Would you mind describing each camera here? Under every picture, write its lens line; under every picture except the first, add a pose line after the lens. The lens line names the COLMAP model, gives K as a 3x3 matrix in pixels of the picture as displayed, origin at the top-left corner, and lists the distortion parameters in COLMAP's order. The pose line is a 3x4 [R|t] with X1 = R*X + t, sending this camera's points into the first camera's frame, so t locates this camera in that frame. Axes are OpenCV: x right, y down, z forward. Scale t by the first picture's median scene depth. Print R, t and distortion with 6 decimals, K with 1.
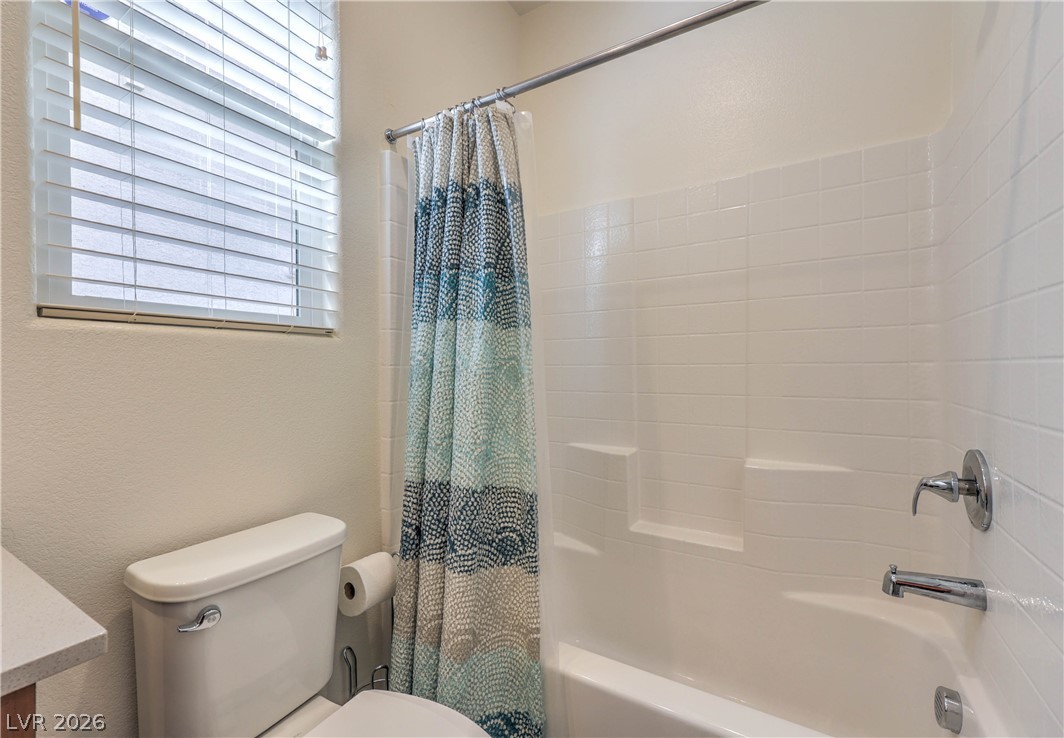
lens RADIAL K [[445.7, 0, 532.0], [0, 445.7, 369.0], [0, 0, 1]] dist [-0.000043, -0.000036]
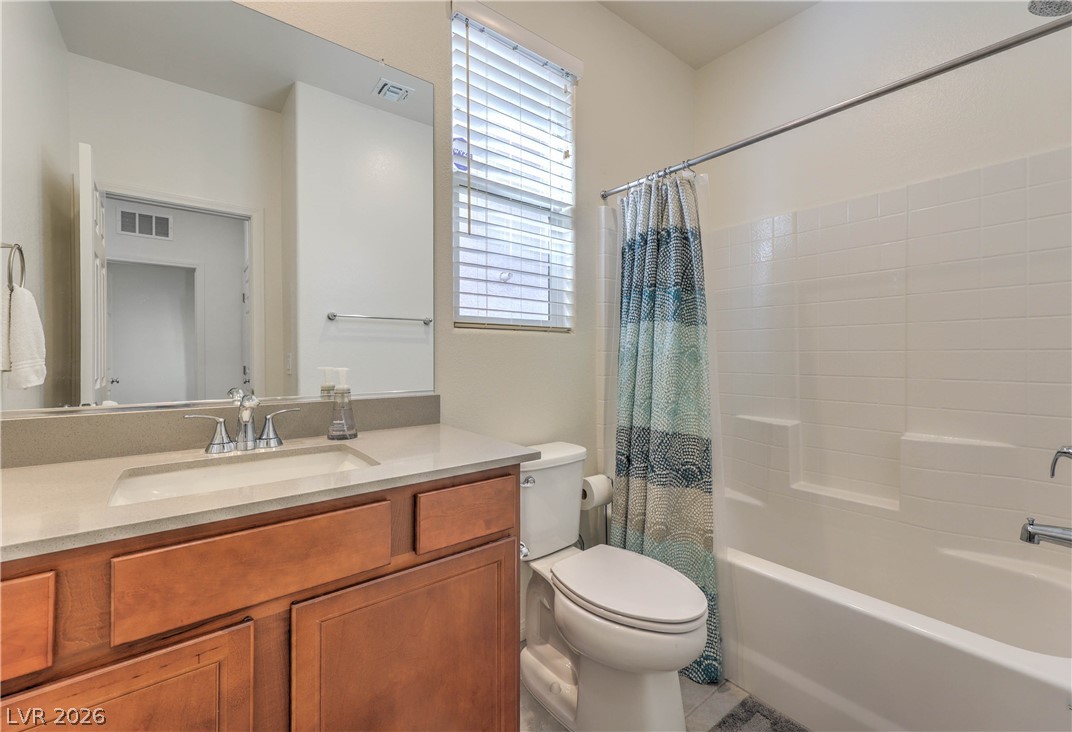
lens RADIAL K [[441.9, 0, 537.0], [0, 441.9, 356.2], [0, 0, 1]] dist [-0.001101, -0.000450]
pose [[0.938469, 0.003796, -0.345342, -0.024531], [-0.004709, 0.999987, -0.001805, 0.012683], [0.345330, 0.003320, 0.938475, -0.532244]]
